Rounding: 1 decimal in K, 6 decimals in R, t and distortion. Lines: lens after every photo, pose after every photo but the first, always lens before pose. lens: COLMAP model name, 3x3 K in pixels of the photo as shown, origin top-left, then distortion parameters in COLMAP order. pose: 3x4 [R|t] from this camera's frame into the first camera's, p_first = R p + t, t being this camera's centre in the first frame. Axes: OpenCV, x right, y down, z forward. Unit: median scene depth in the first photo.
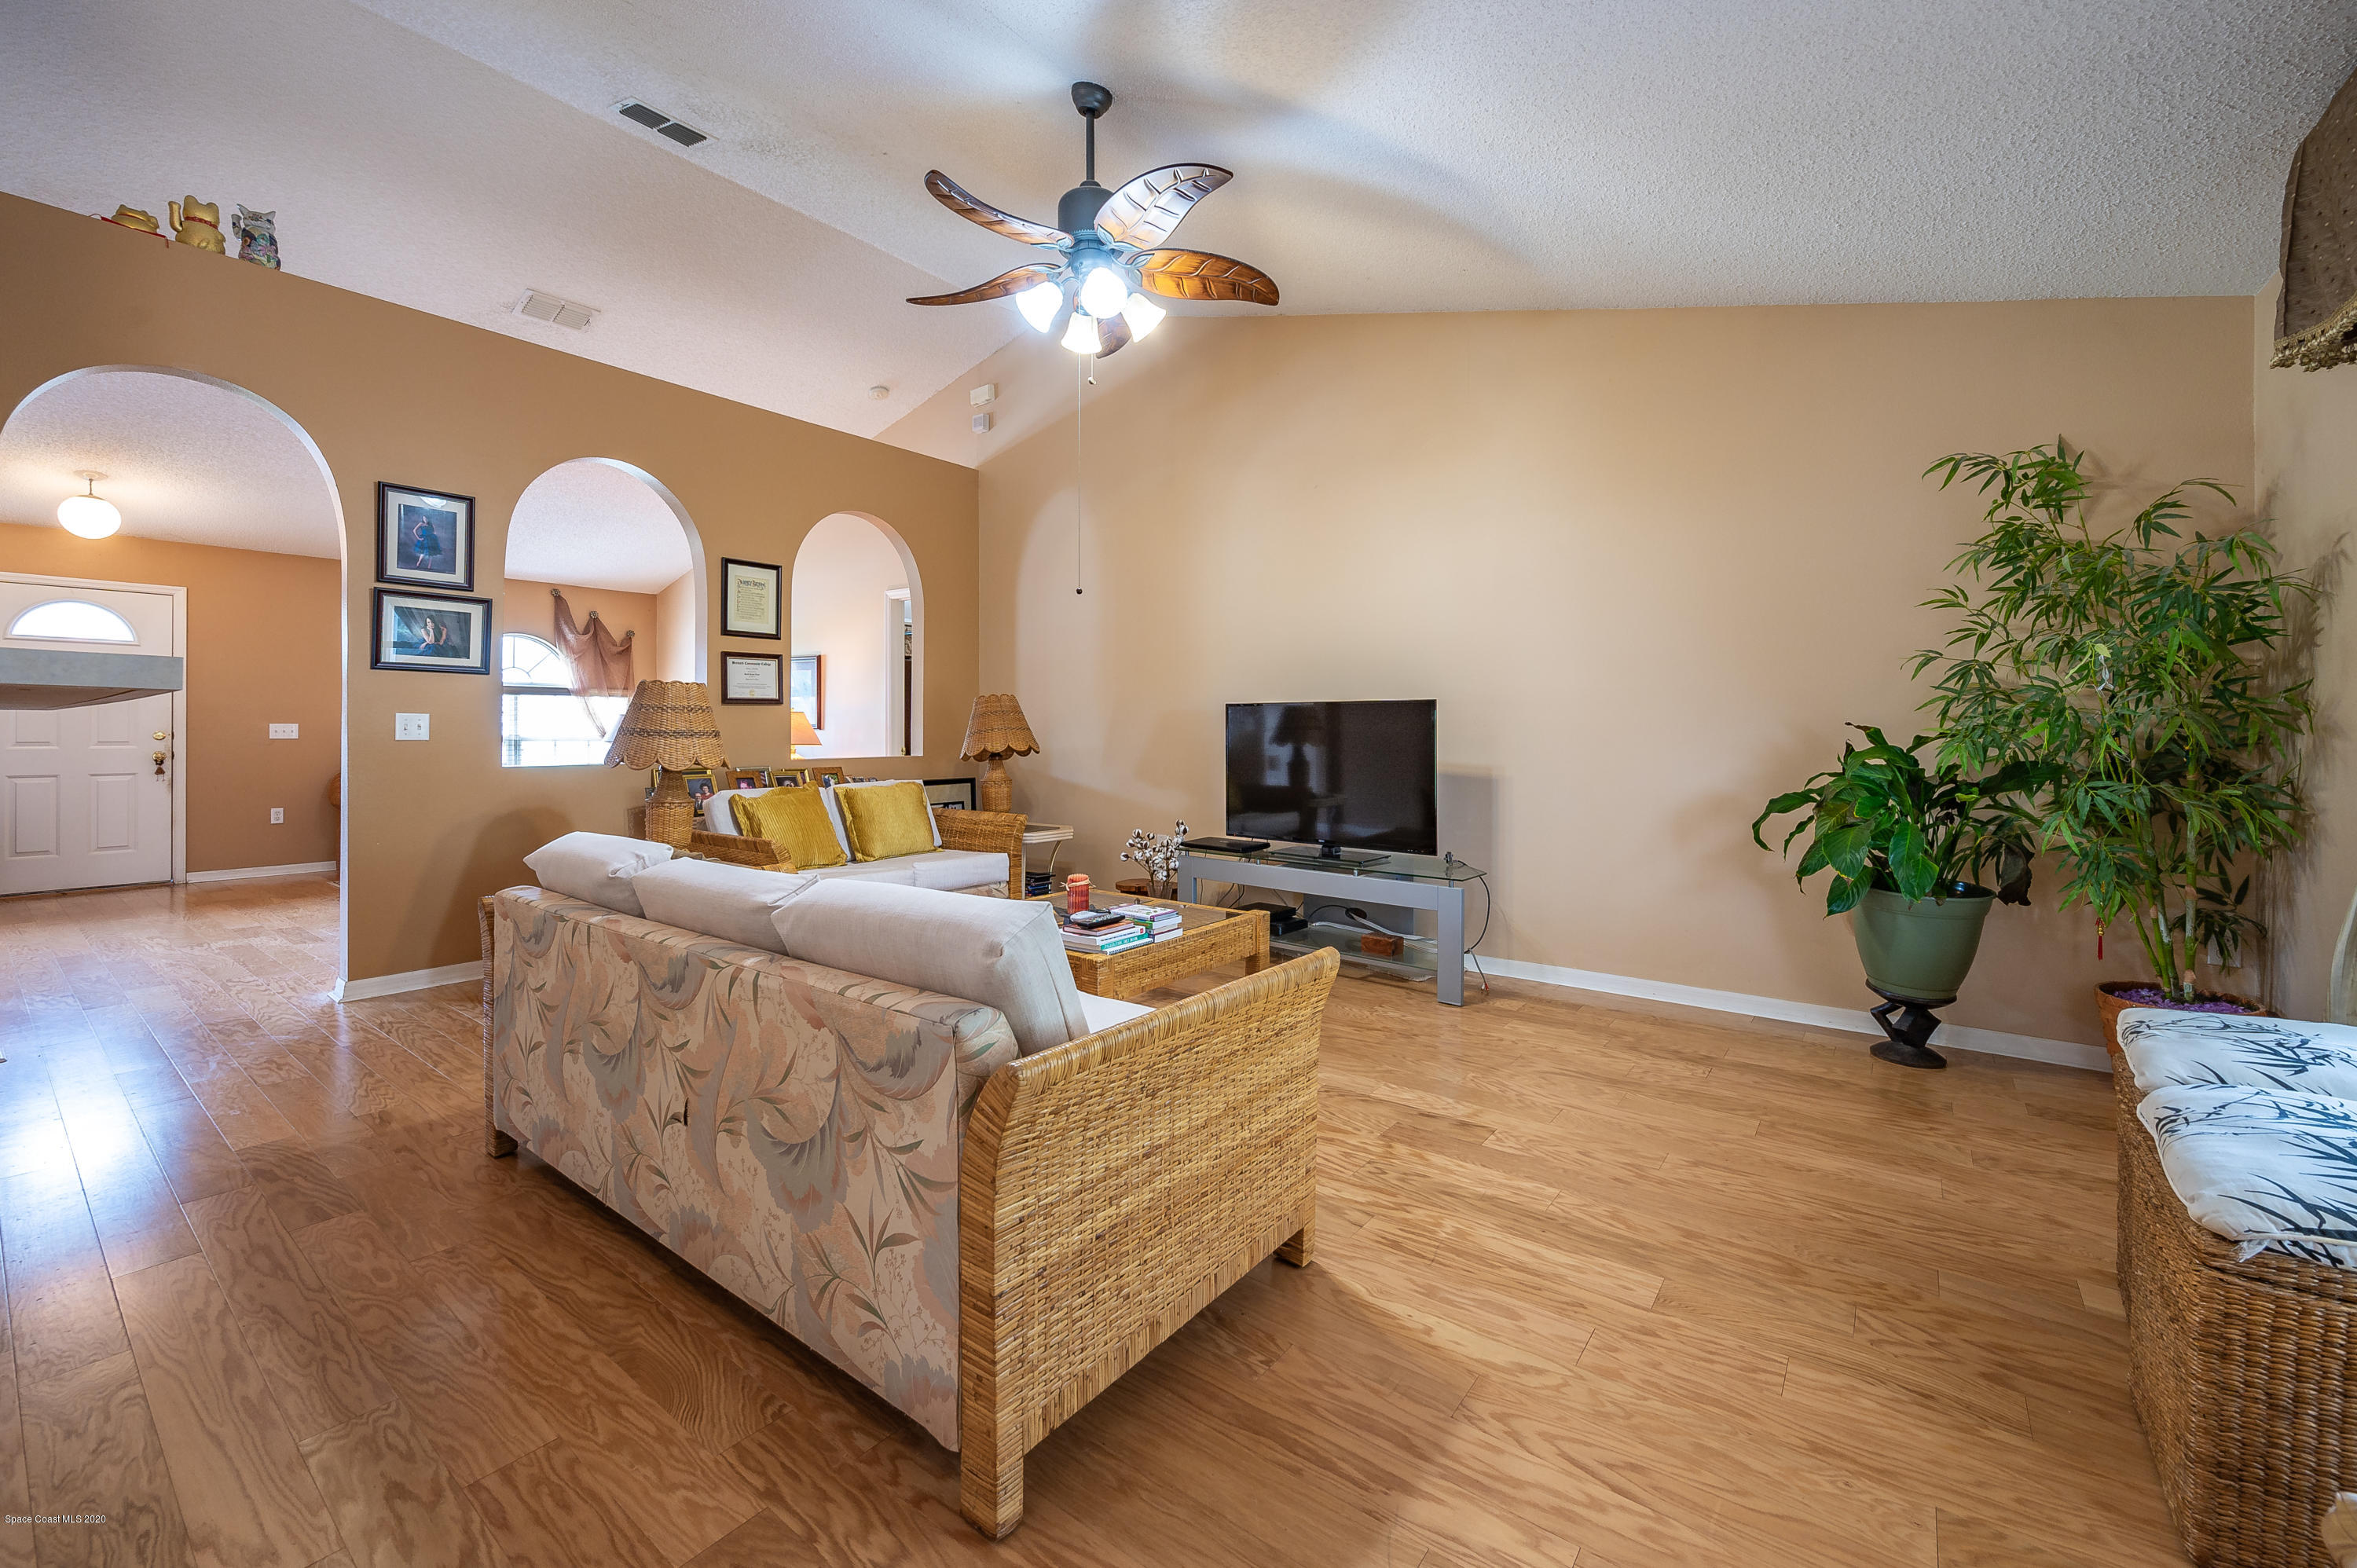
lens RADIAL K [[960.7, 0, 1163.0], [0, 960.7, 719.0], [0, 0, 1]] dist [0.002889, -0.000126]
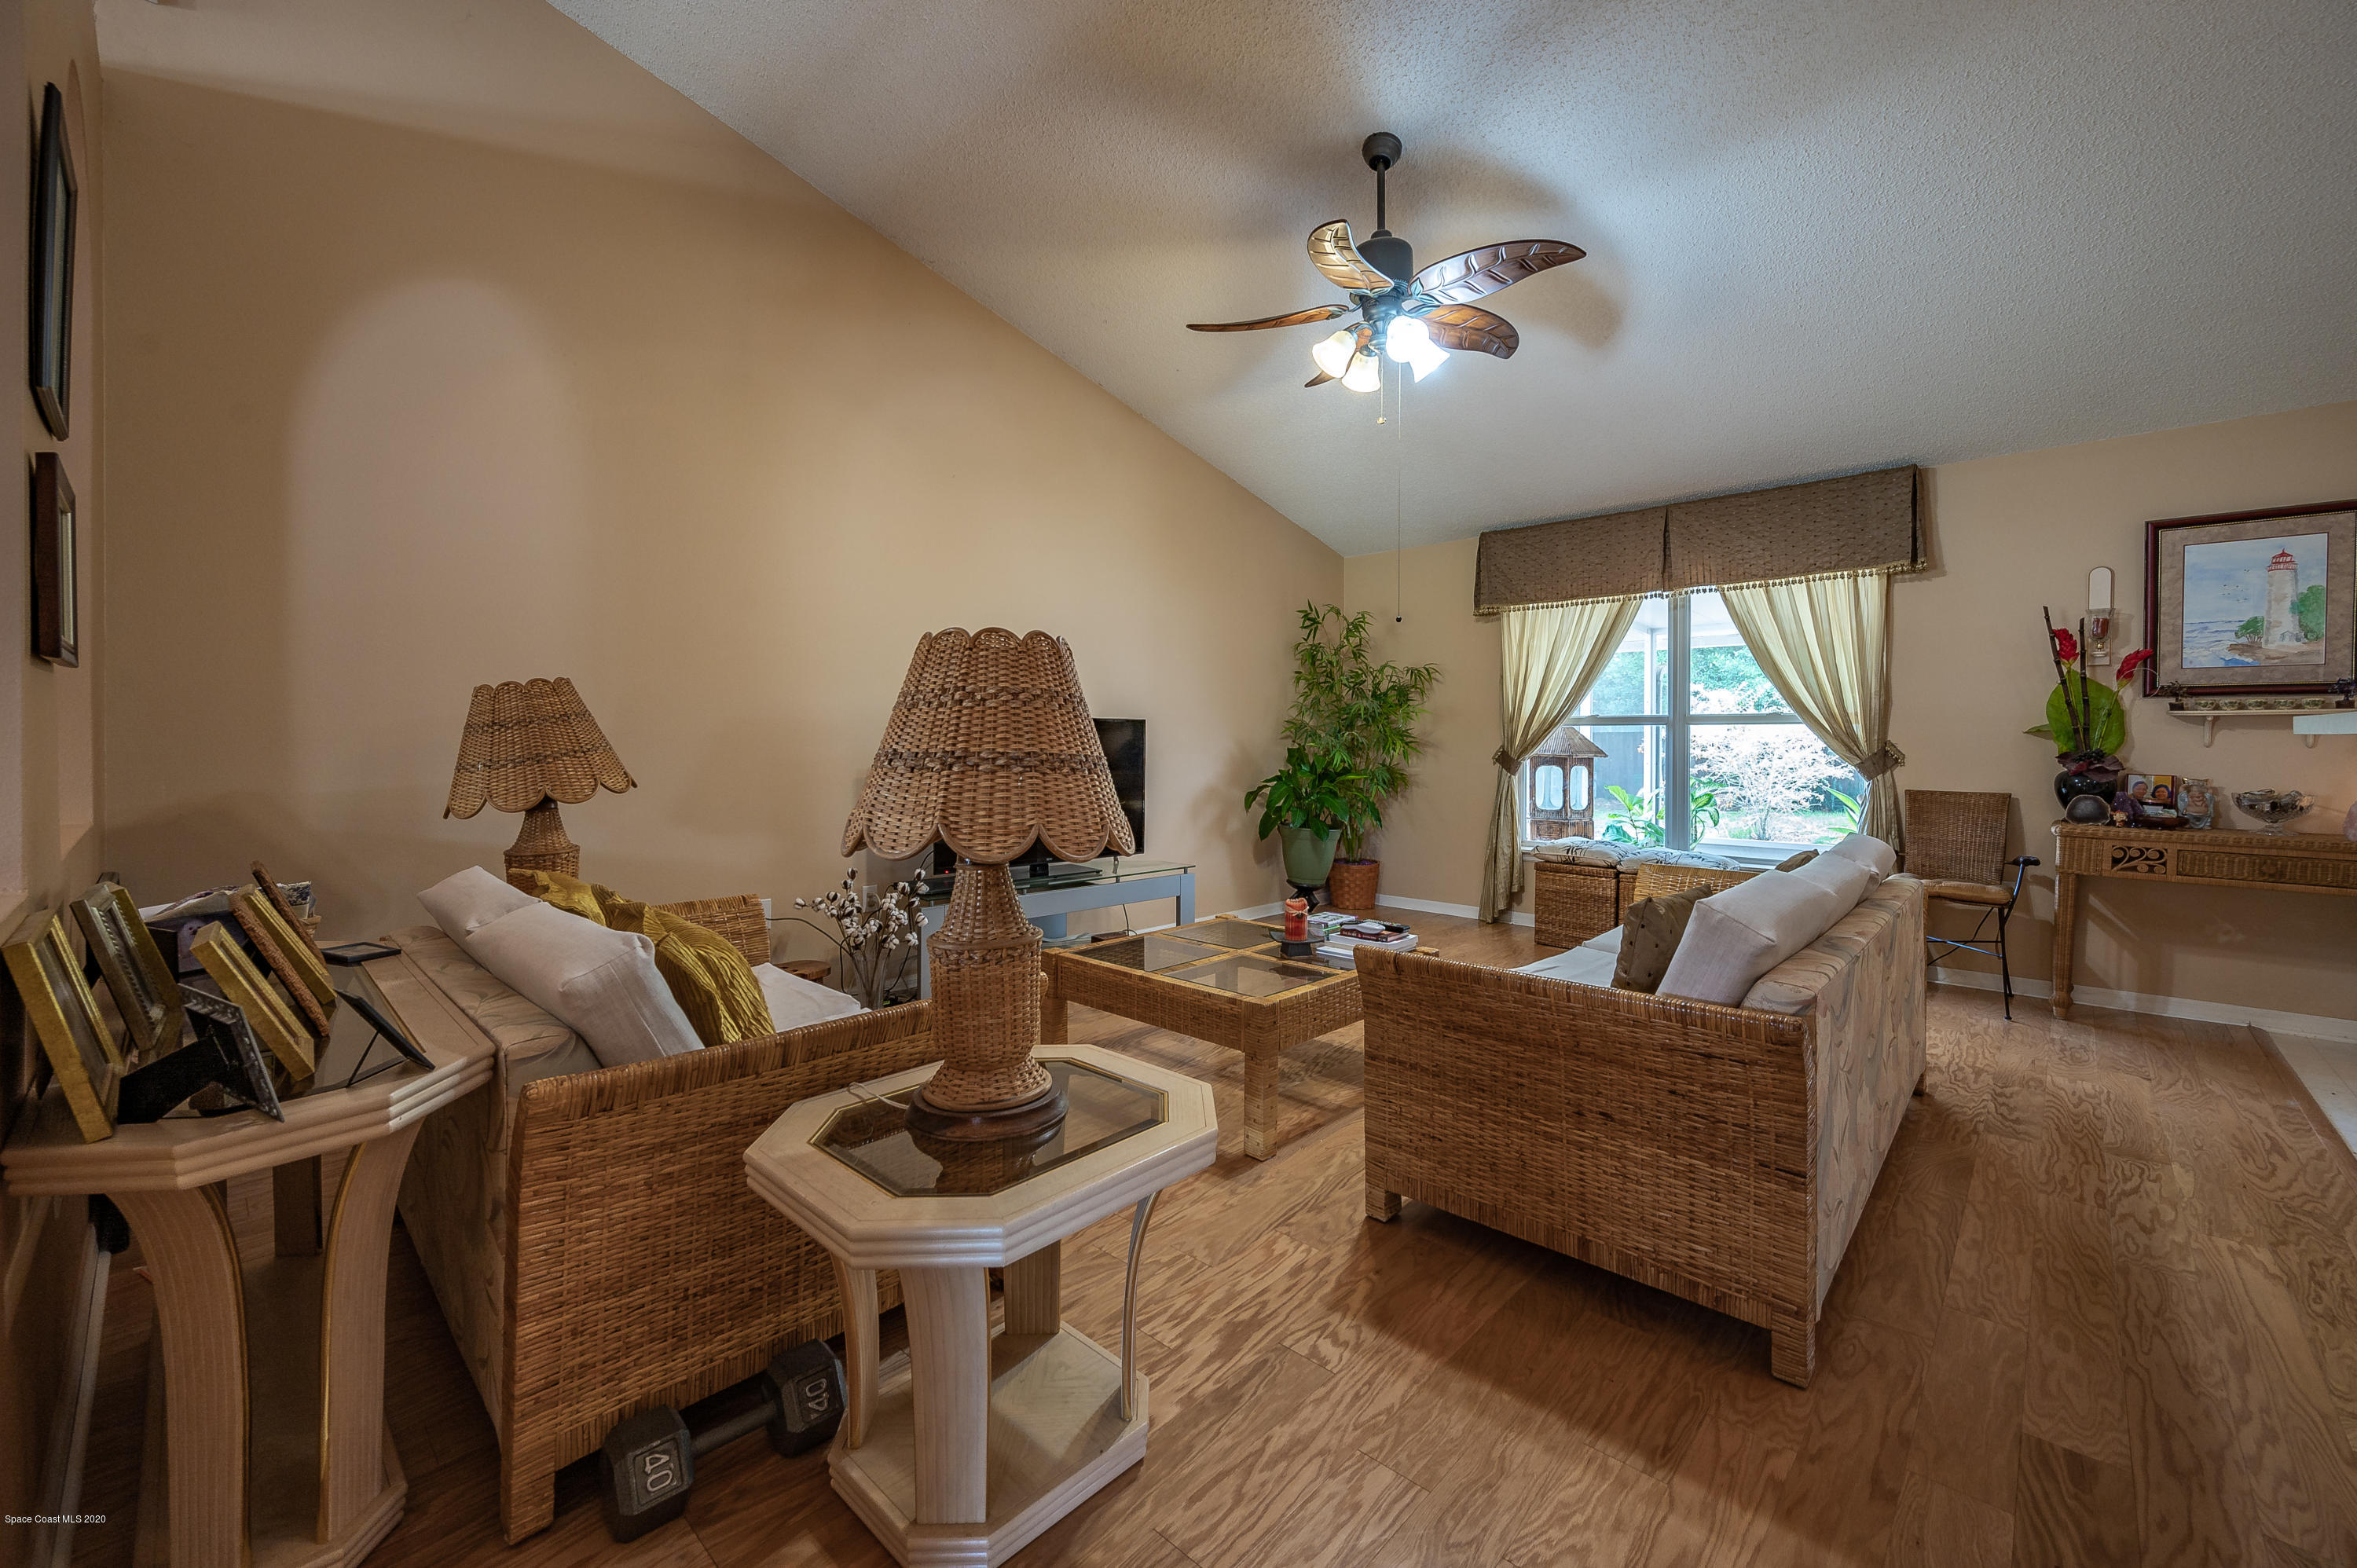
lens RADIAL K [[943.1, 0, 1188.6], [0, 943.1, 747.3], [0, 0, 1]] dist [-0.000701, 0.000202]
pose [[0.088617, -0.009045, 0.996025, -1.085253], [-0.014963, 0.999834, 0.010411, 0.000895], [-0.995953, -0.015826, 0.088467, 1.071672]]
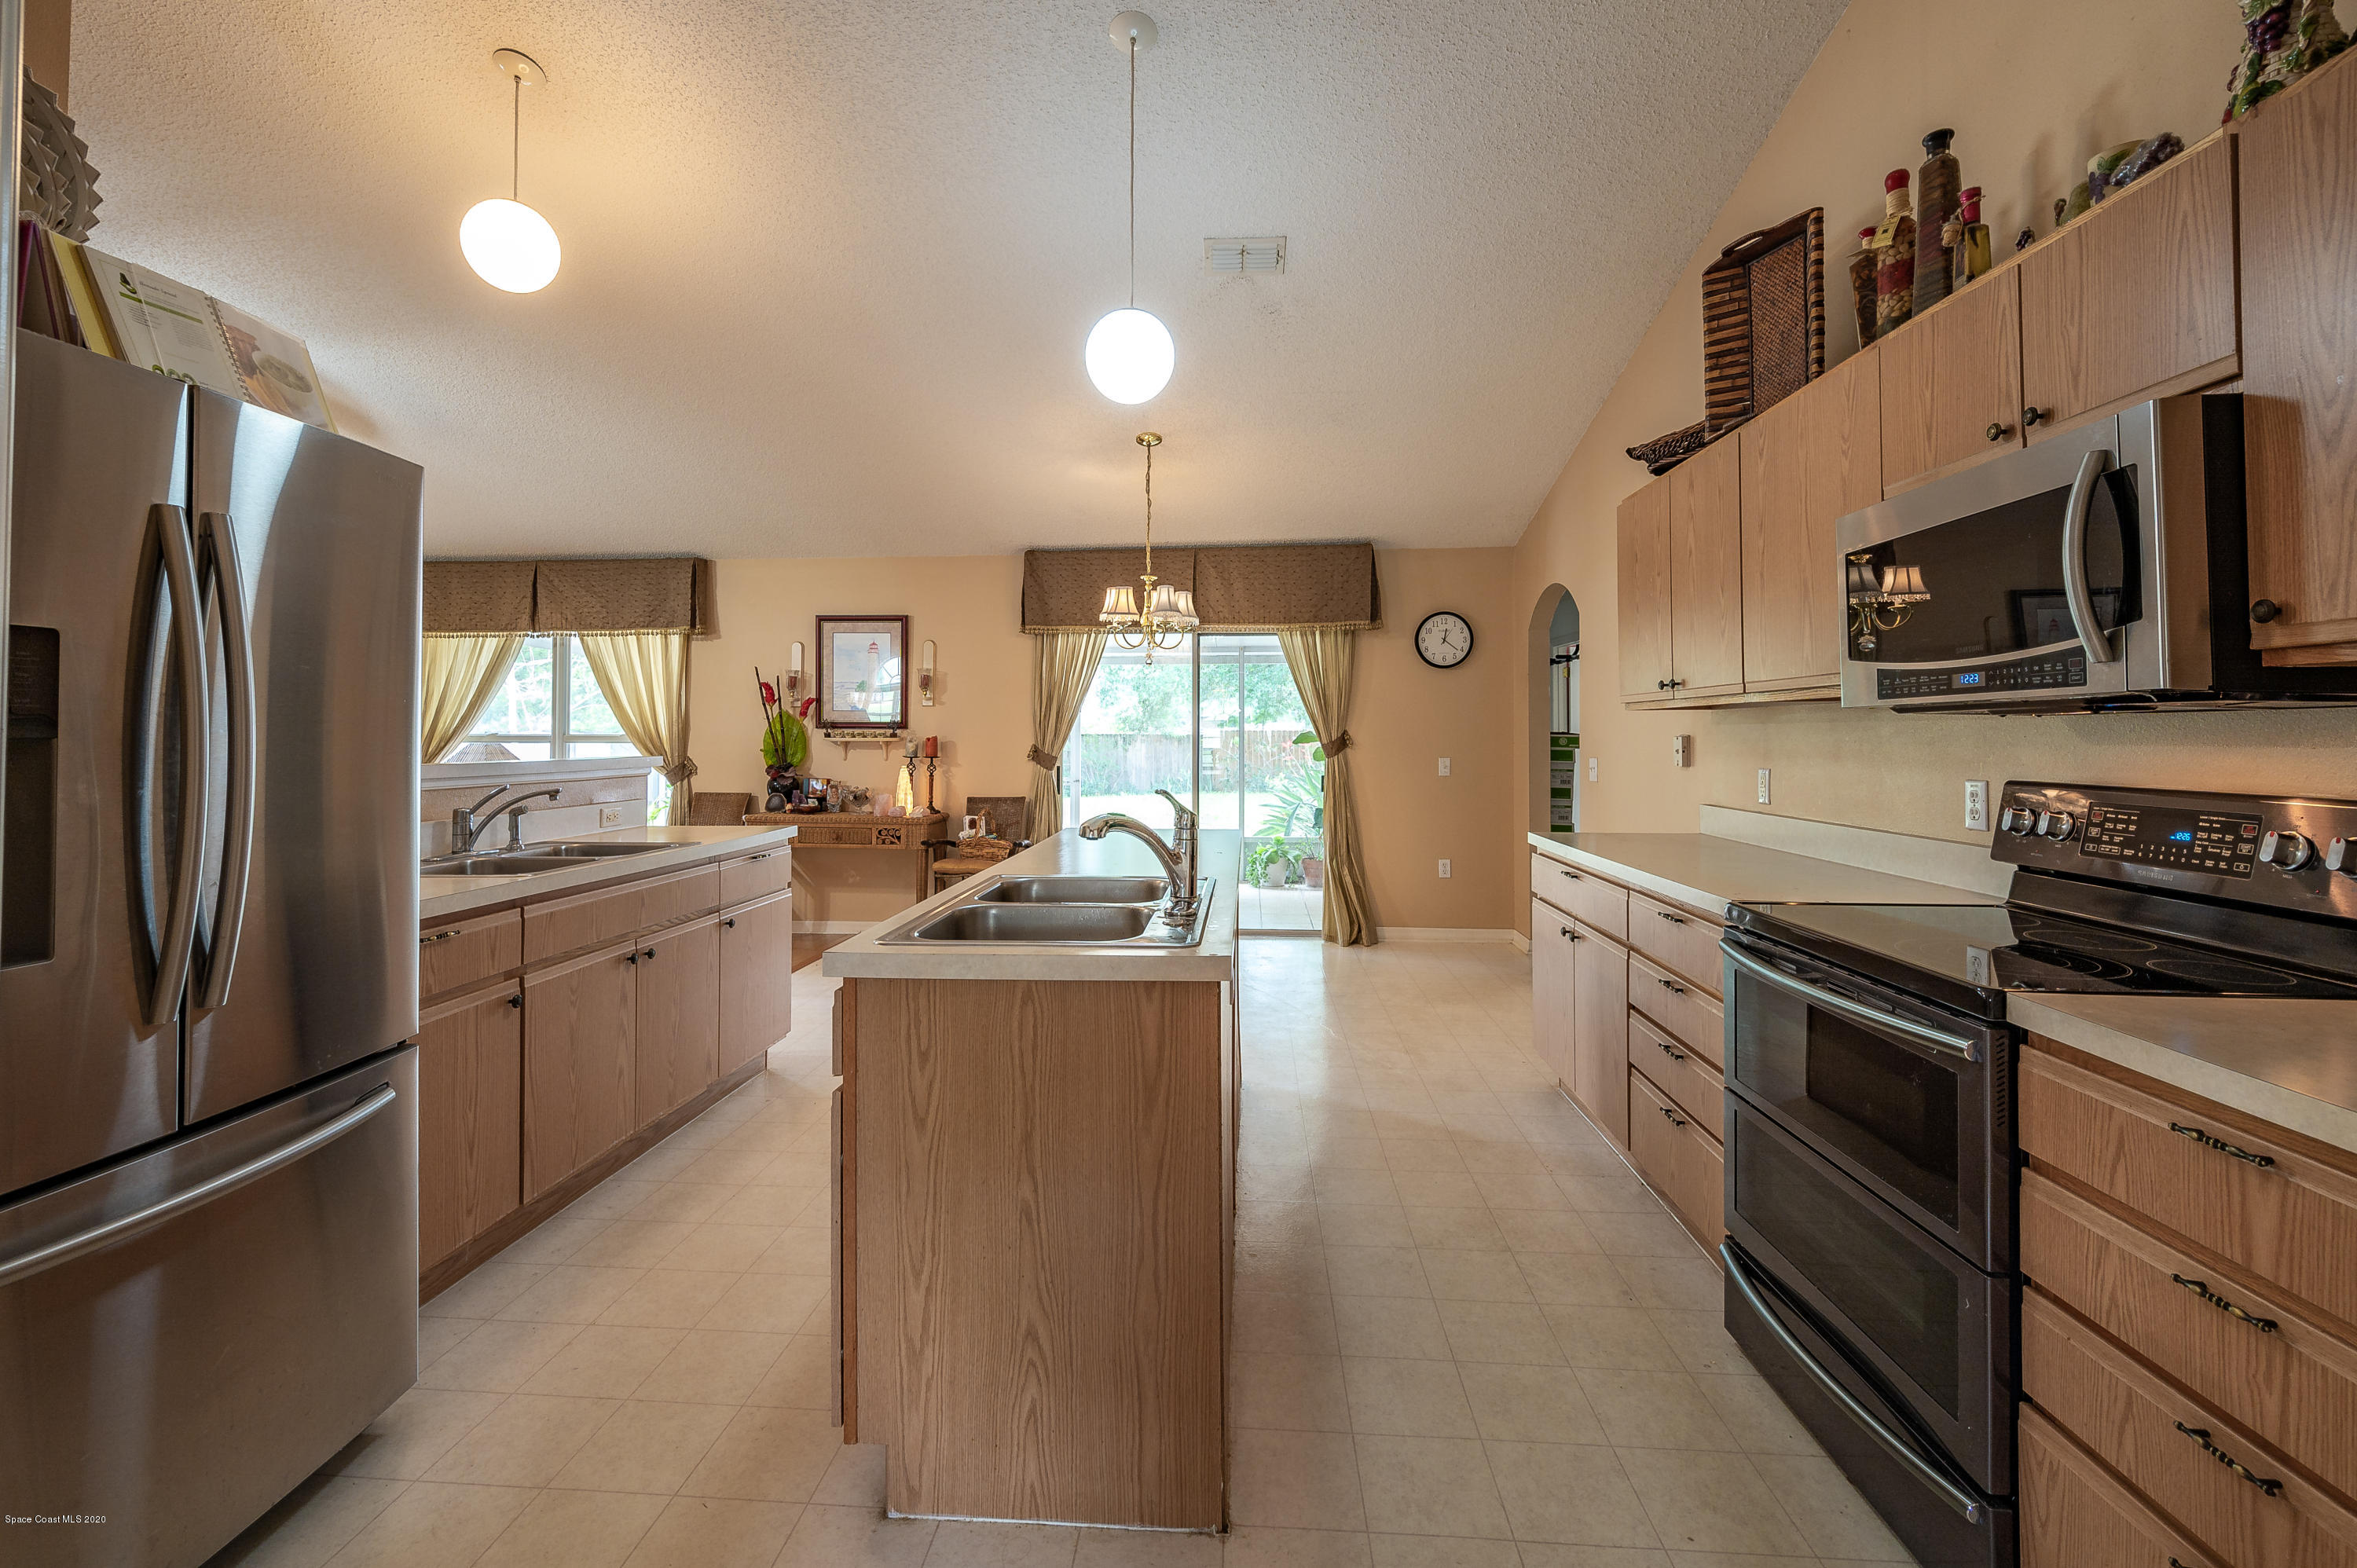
lens RADIAL K [[1012.4, 0, 1165.4], [0, 1012.4, 712.5], [0, 0, 1]] dist [-0.000451, 0.000825]
pose [[-0.553979, 0.018089, 0.832334, -1.846366], [-0.012756, 0.999462, -0.030212, -0.049886], [-0.832433, -0.027354, -0.553450, 0.479270]]
